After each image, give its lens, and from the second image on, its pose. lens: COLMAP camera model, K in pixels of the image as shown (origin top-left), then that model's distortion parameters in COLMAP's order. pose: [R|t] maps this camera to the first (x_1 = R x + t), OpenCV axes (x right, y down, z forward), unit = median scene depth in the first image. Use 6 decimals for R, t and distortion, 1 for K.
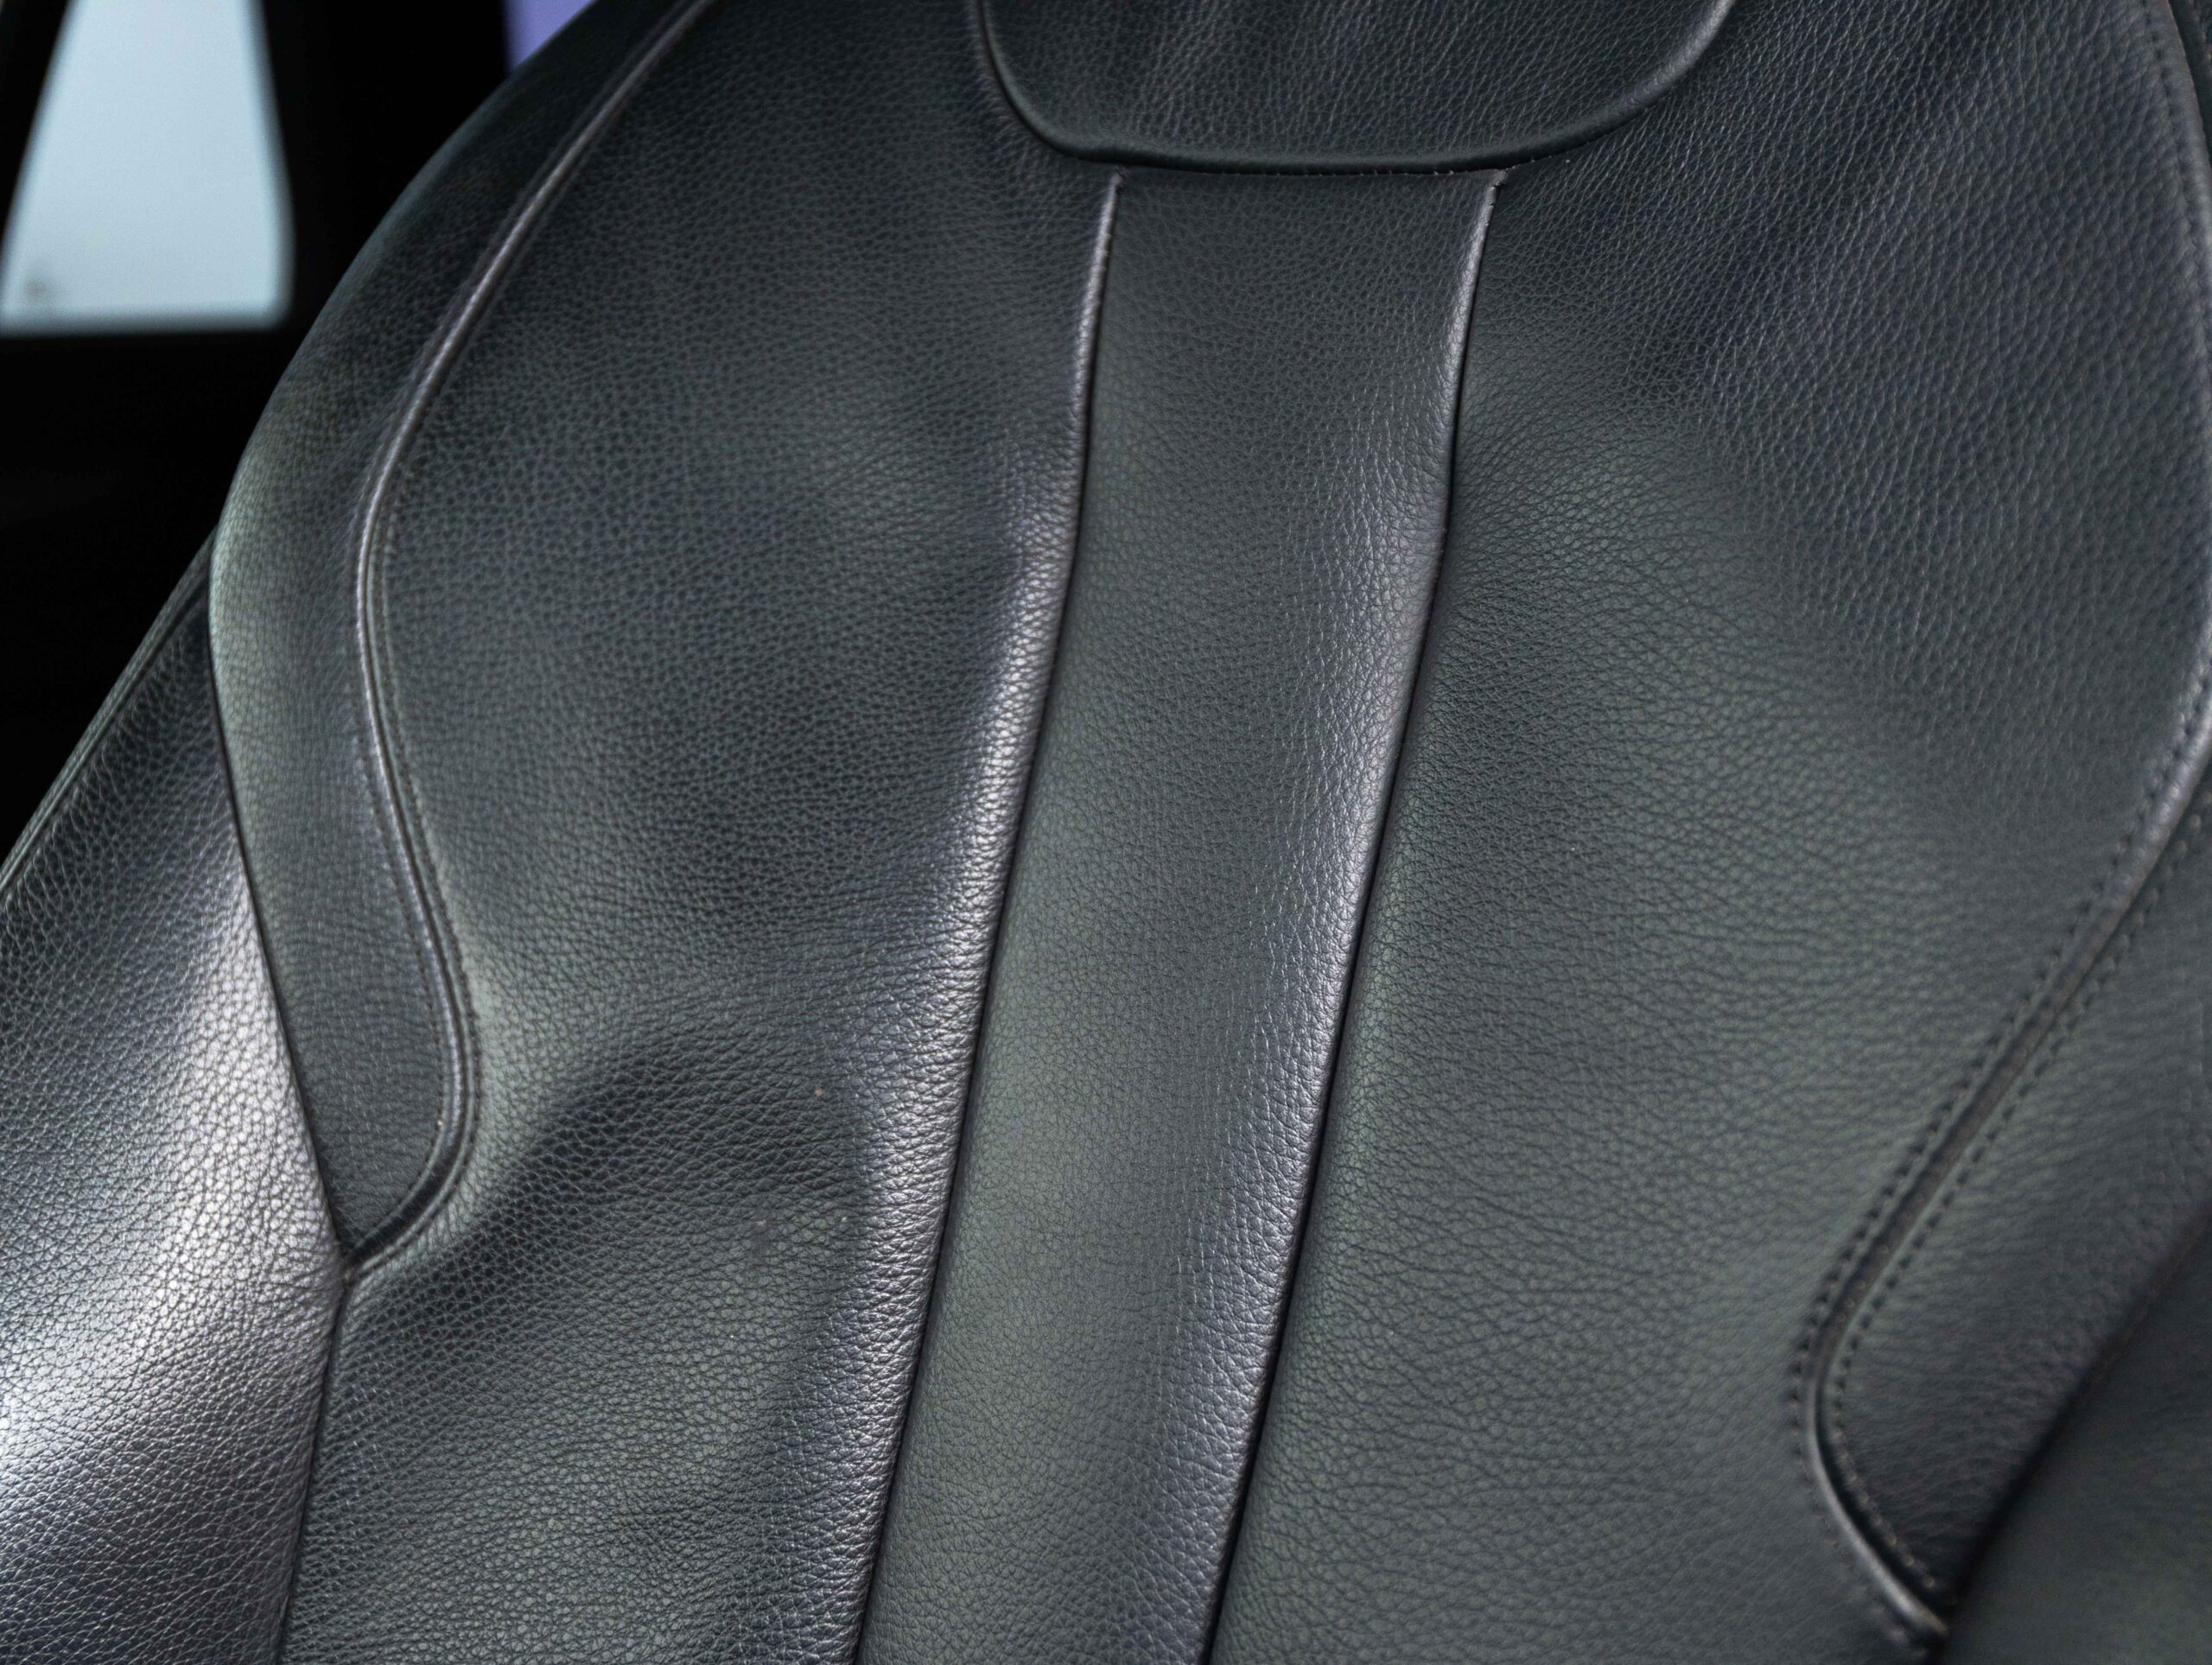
lens RADIAL K [[2769.4, 0, 1106.0], [0, 2769.4, 832.5], [0, 0, 1]] dist [-0.002290, -0.018369]
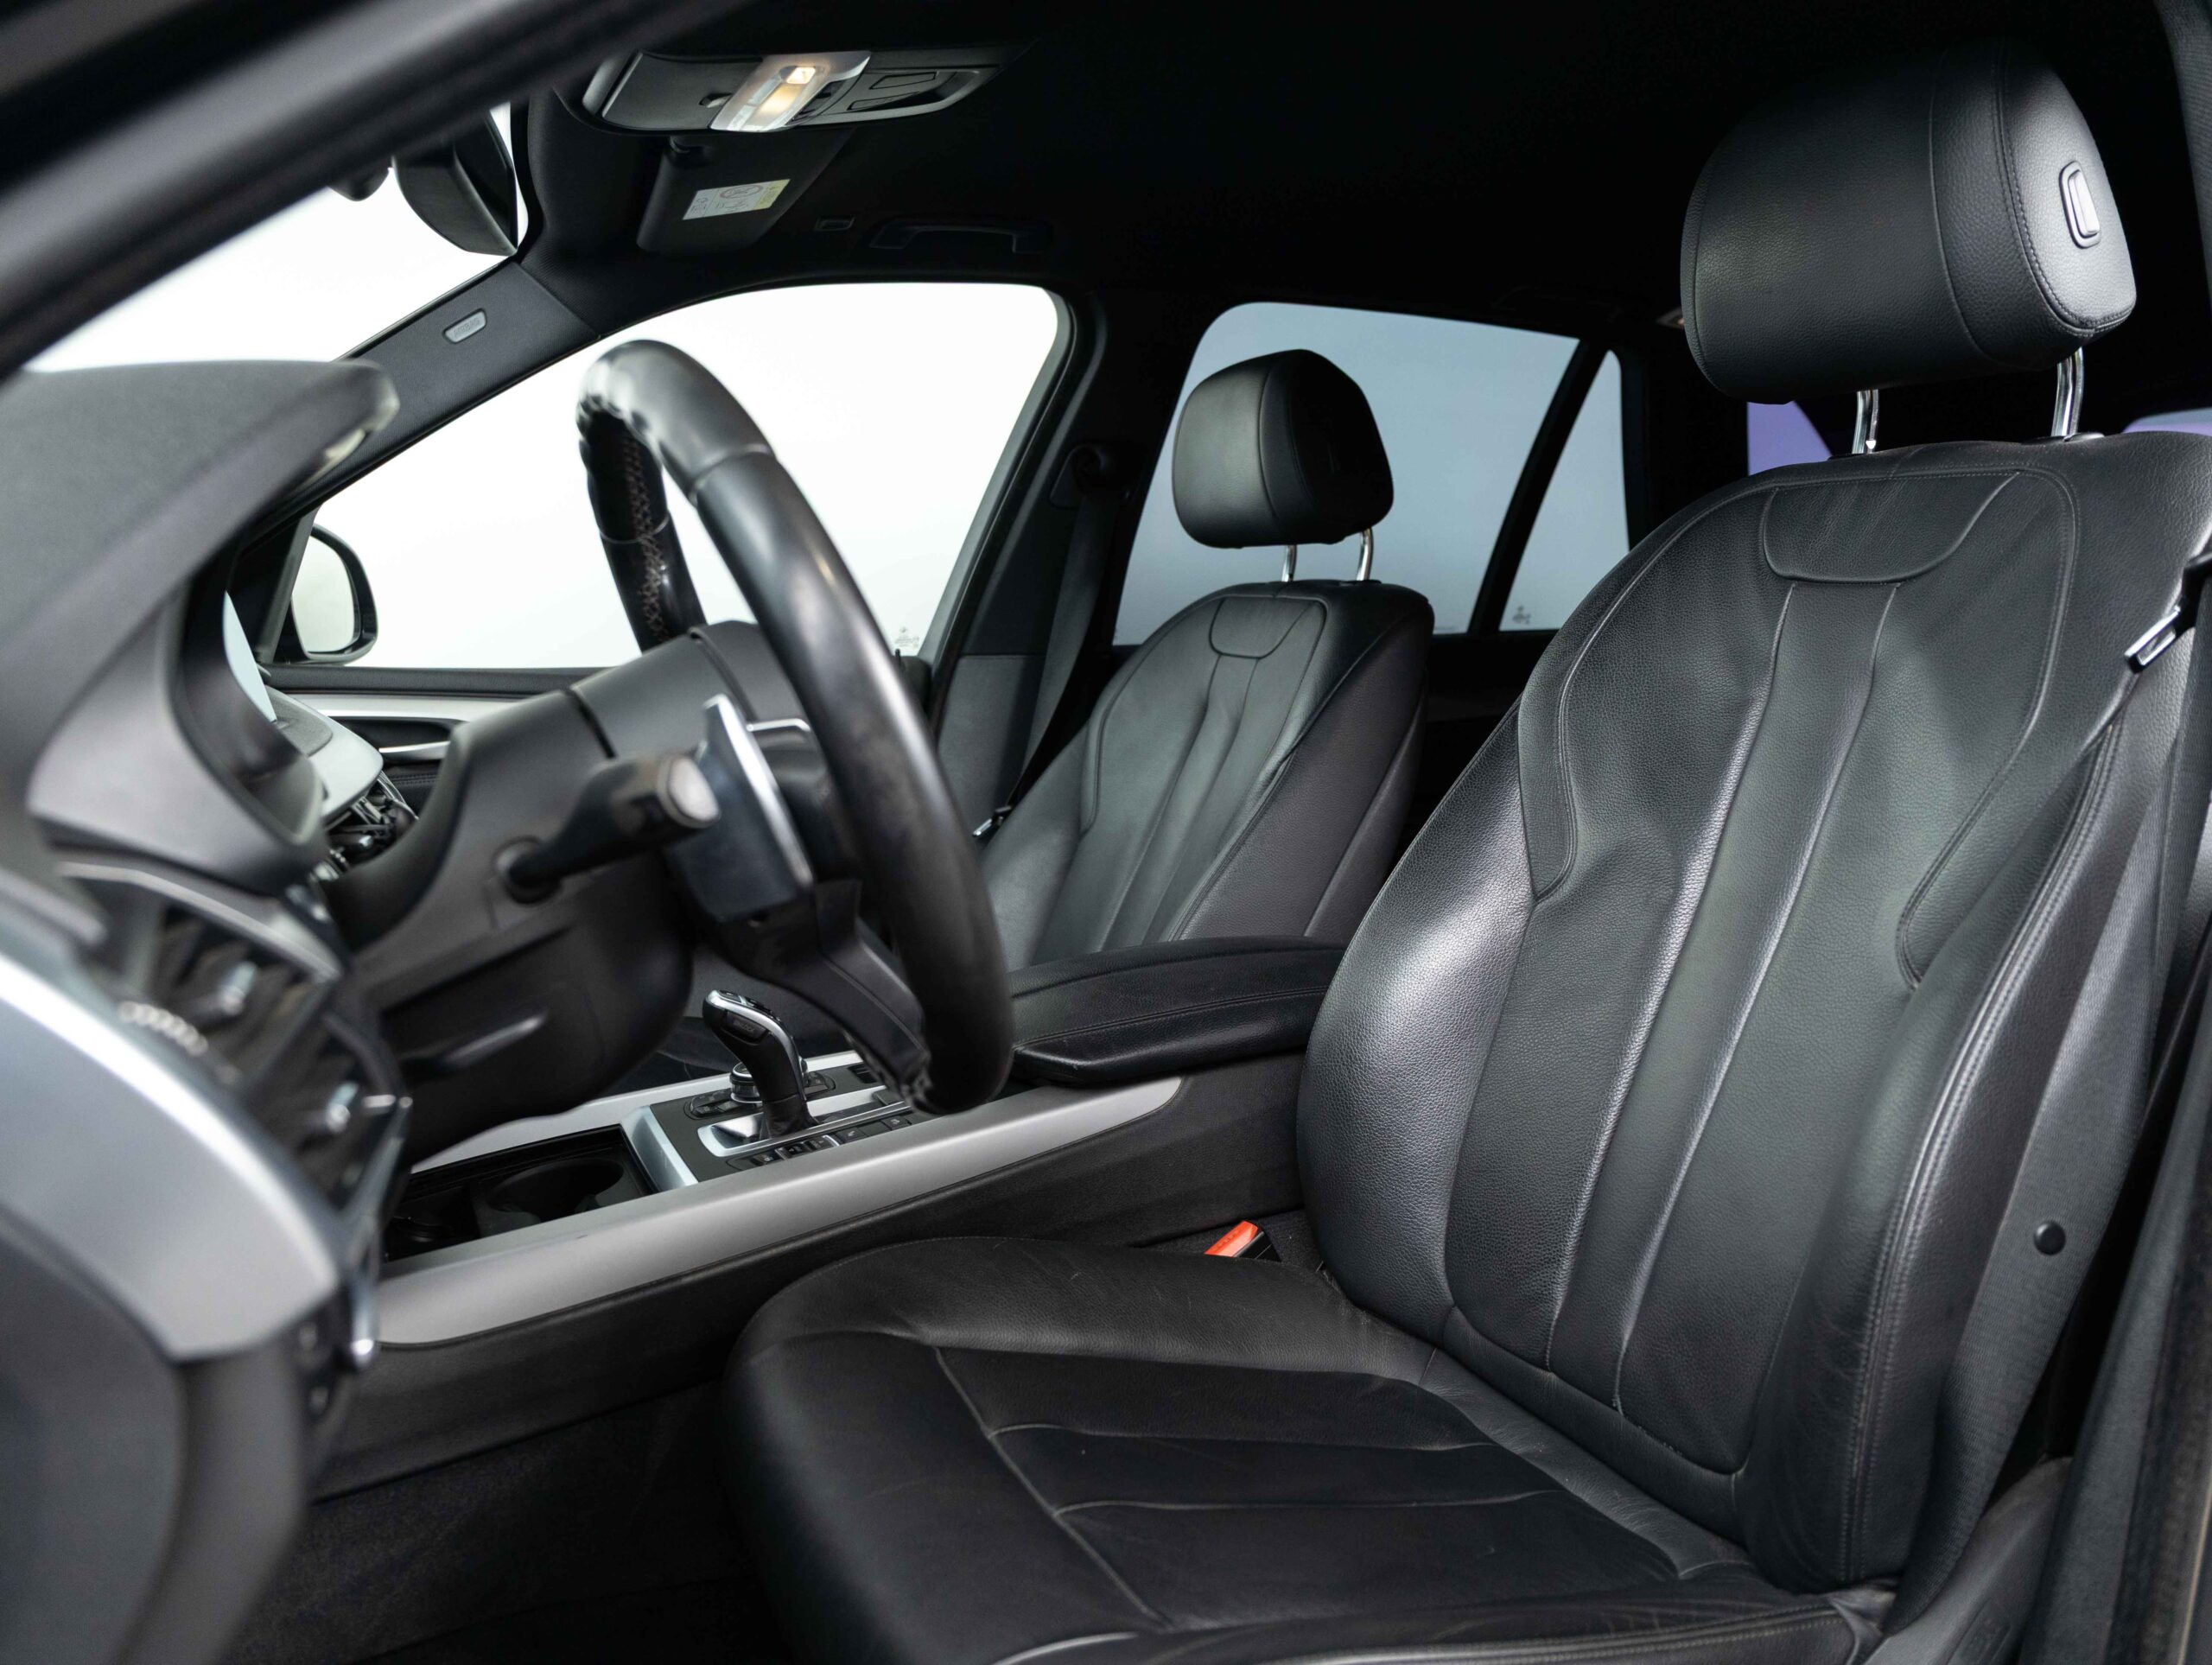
lens RADIAL K [[1646.1, 0, 1106.9], [0, 1646.1, 894.8], [0, 0, 1]] dist [-0.063596, -0.000204]
pose [[0.814818, 0.091071, -0.572518, 0.478963], [-0.102698, 0.994640, 0.012057, 0.187571], [0.570547, 0.048972, 0.819803, -1.016328]]
